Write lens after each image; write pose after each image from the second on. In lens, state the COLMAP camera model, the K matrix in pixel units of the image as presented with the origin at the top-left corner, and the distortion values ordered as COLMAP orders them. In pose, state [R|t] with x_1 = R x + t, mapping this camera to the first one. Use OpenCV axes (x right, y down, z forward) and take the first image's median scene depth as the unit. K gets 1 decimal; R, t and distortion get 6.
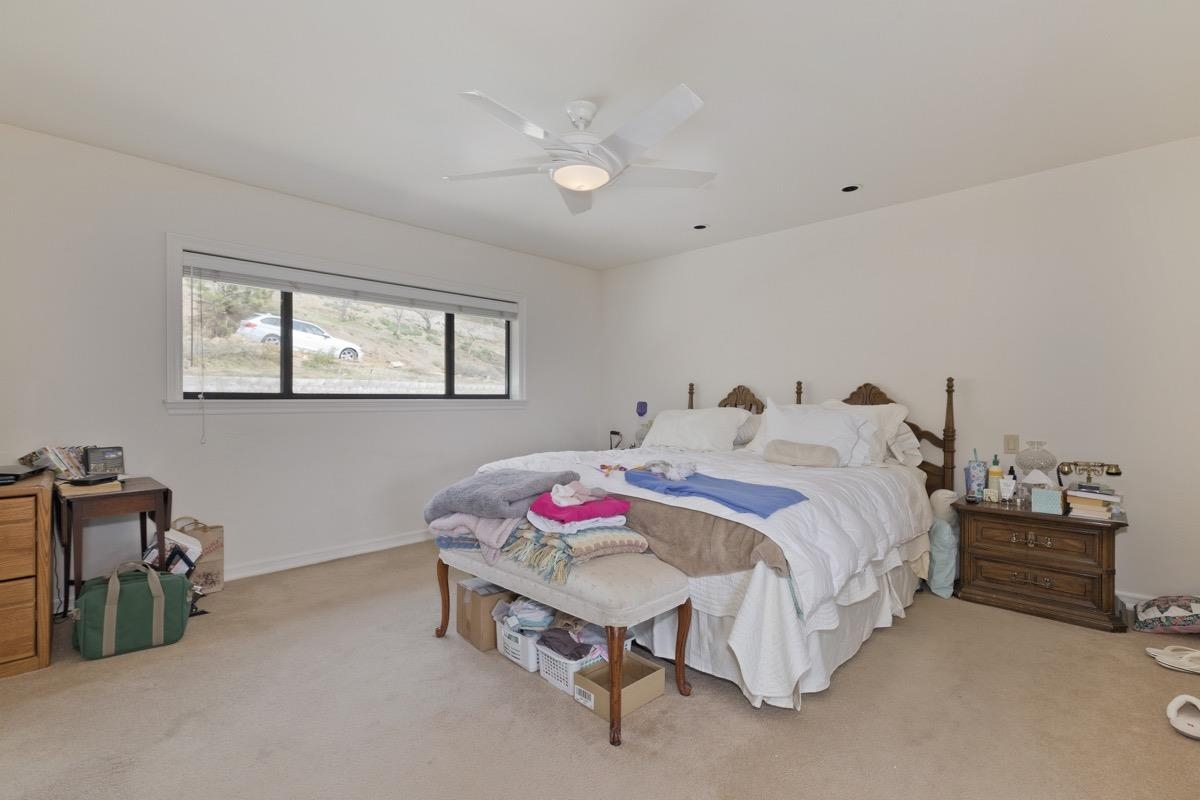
lens RADIAL K [[537.7, 0, 600.3], [0, 537.7, 399.5], [0, 0, 1]] dist [0.008241, -0.000431]
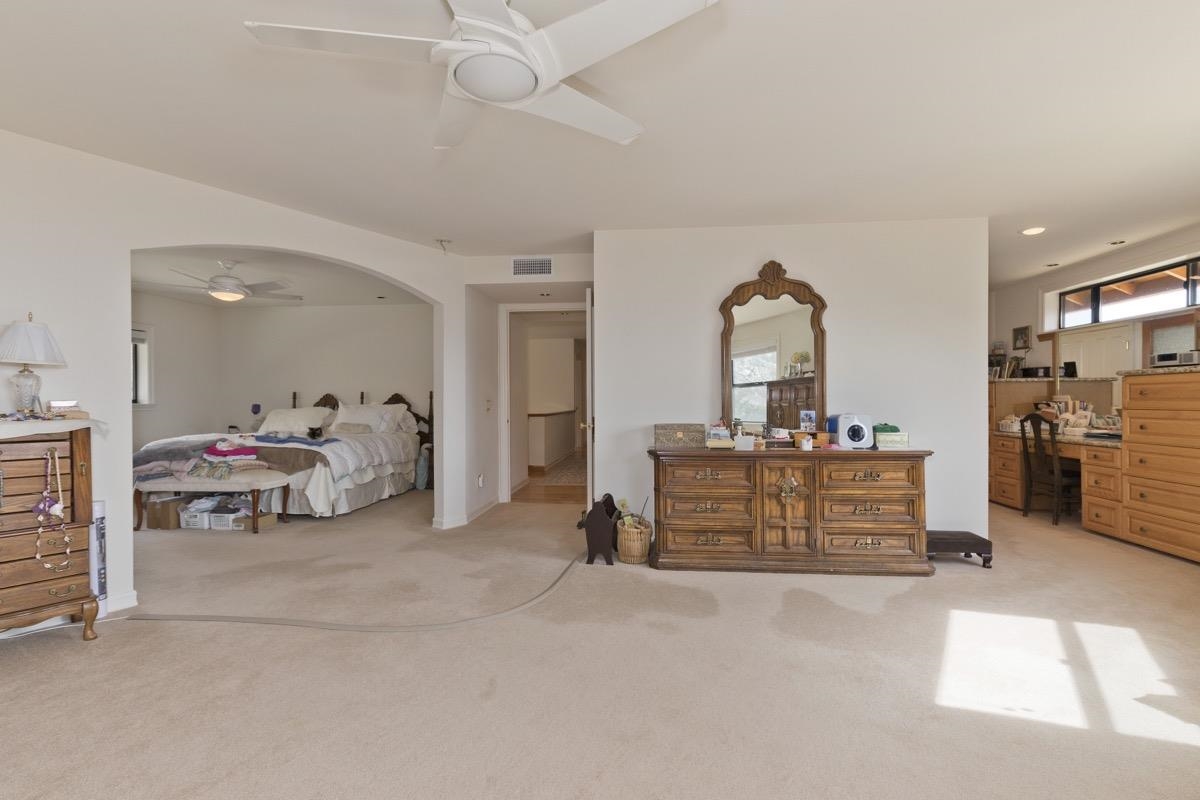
lens RADIAL K [[537.7, 0, 601.6], [0, 537.7, 399.2], [0, 0, 1]] dist [0.008241, -0.000431]
pose [[0.785183, -0.004938, 0.619245, -0.116169], [0.007025, 0.999975, -0.000934, -0.001817], [-0.619224, 0.005084, 0.785198, -0.903586]]
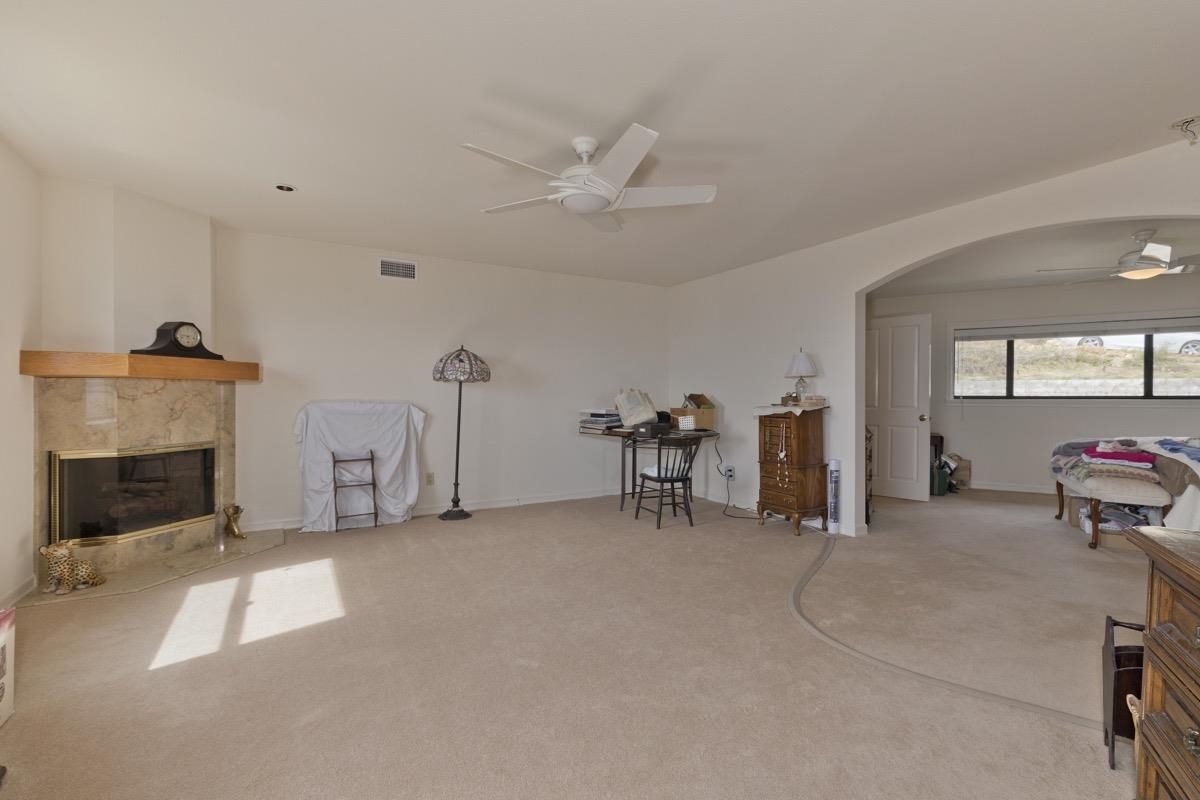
lens RADIAL K [[537.7, 0, 601.2], [0, 537.7, 401.2], [0, 0, 1]] dist [0.008241, -0.000431]
pose [[0.243814, 0.004770, -0.969810, 0.744946], [-0.002435, 0.999988, 0.004306, 0.001445], [0.969819, 0.001312, 0.243823, -0.679313]]
